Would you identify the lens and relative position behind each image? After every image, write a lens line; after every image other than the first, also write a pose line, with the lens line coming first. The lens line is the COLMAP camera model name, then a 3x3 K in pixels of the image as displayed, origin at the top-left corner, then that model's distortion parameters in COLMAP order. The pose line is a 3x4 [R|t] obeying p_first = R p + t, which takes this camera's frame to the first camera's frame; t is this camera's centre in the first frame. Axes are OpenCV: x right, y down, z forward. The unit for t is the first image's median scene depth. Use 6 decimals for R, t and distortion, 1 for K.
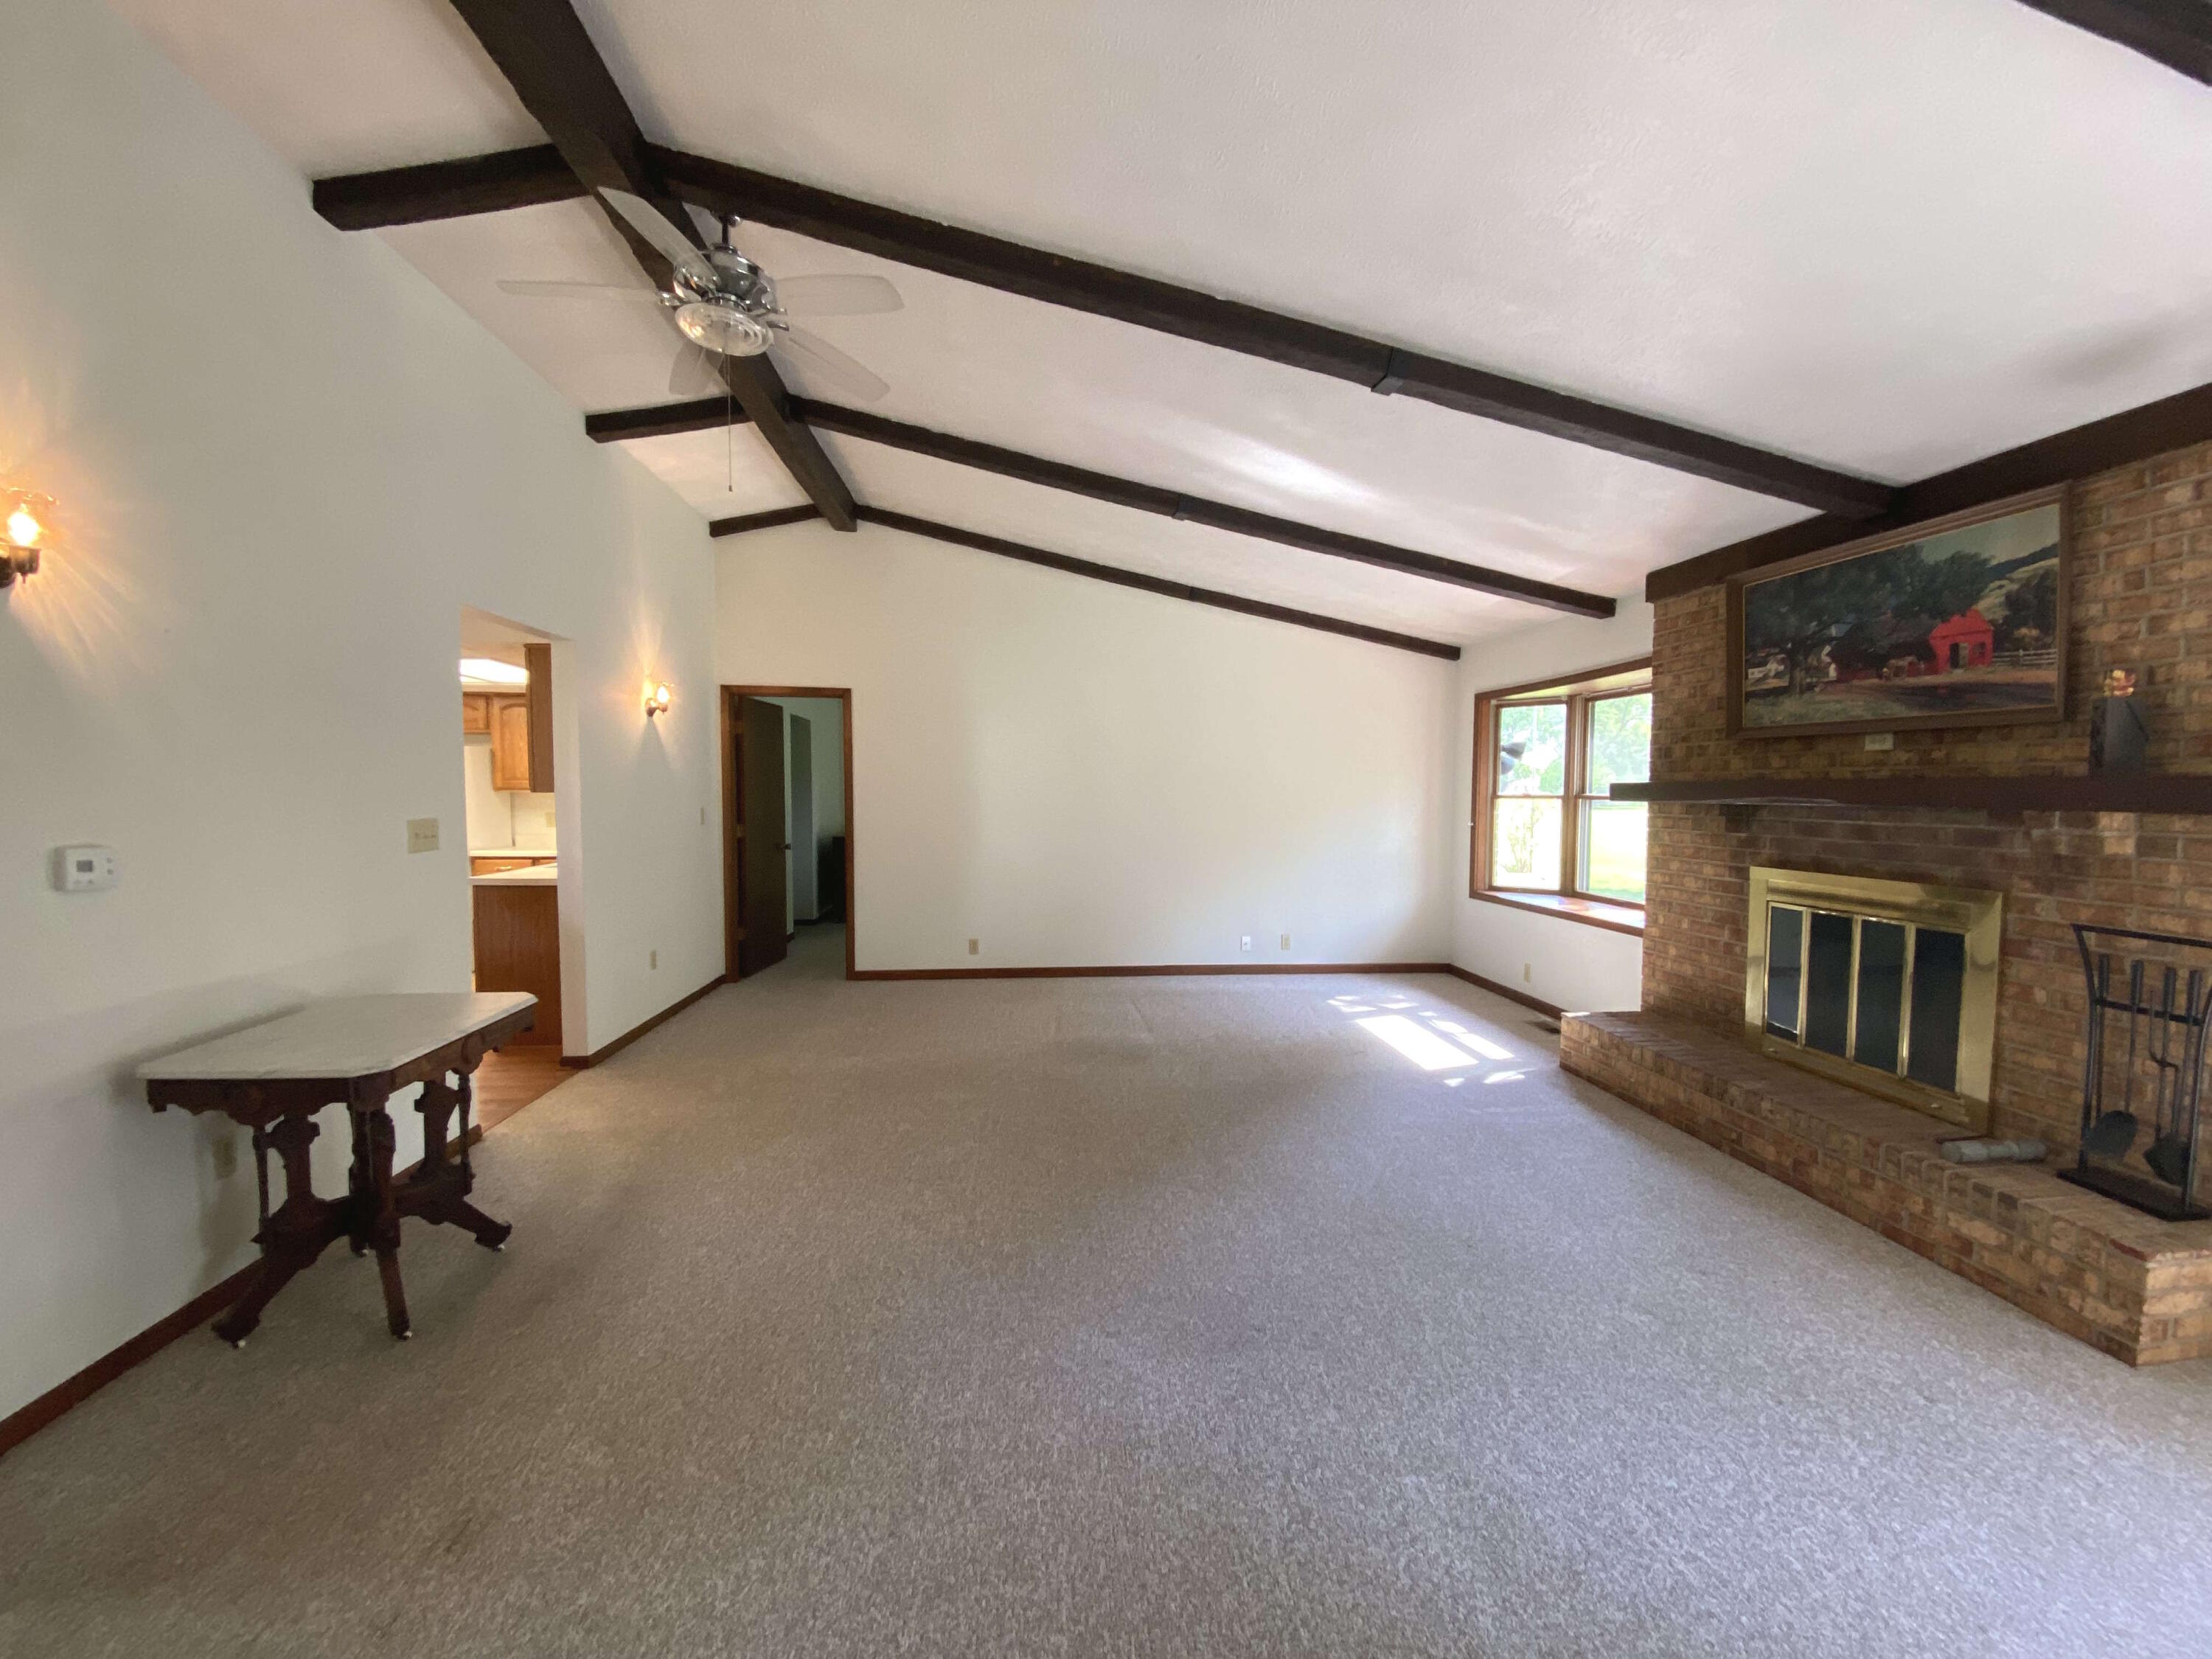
lens RADIAL K [[888.2, 0, 1106.0], [0, 888.2, 829.5], [0, 0, 1]] dist [0.001316, -0.015722]
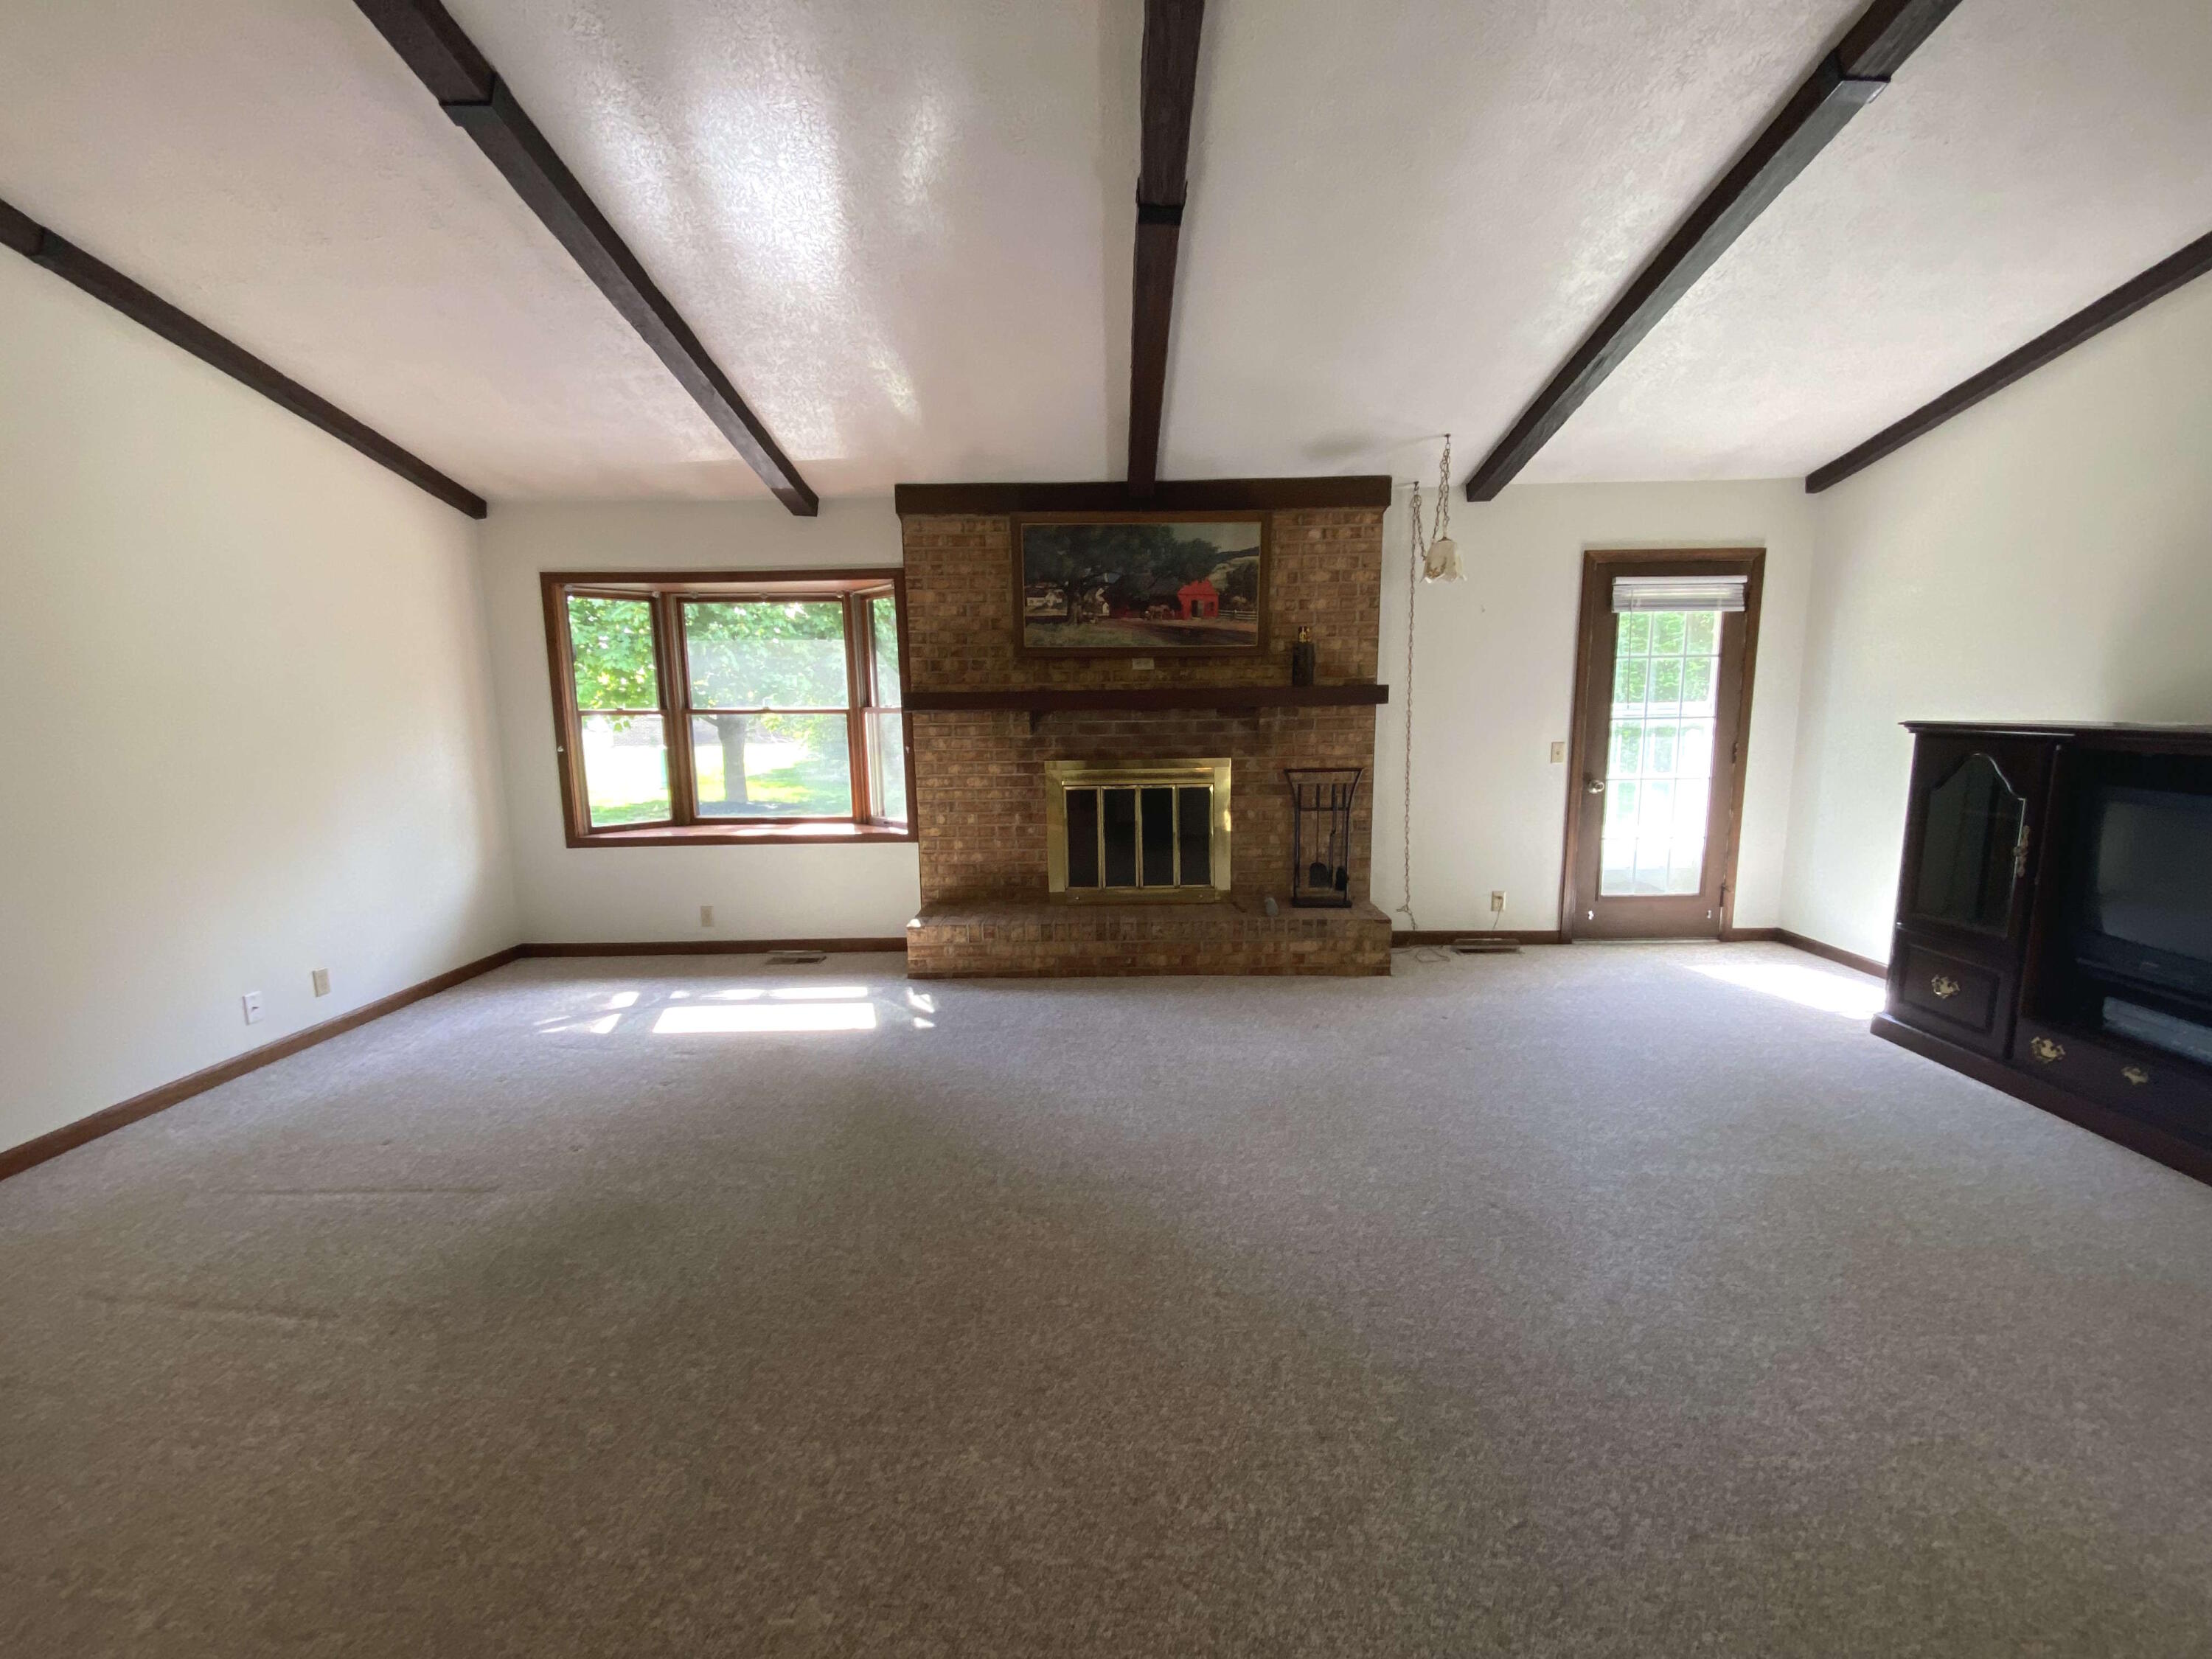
lens RADIAL K [[879.7, 0, 1108.6], [0, 879.7, 844.5], [0, 0, 1]] dist [0.048459, -0.030169]
pose [[0.102183, -0.163328, 0.981266, -0.574663], [0.059372, 0.985672, 0.157879, -0.038168], [-0.992992, 0.042128, 0.110416, 0.889763]]
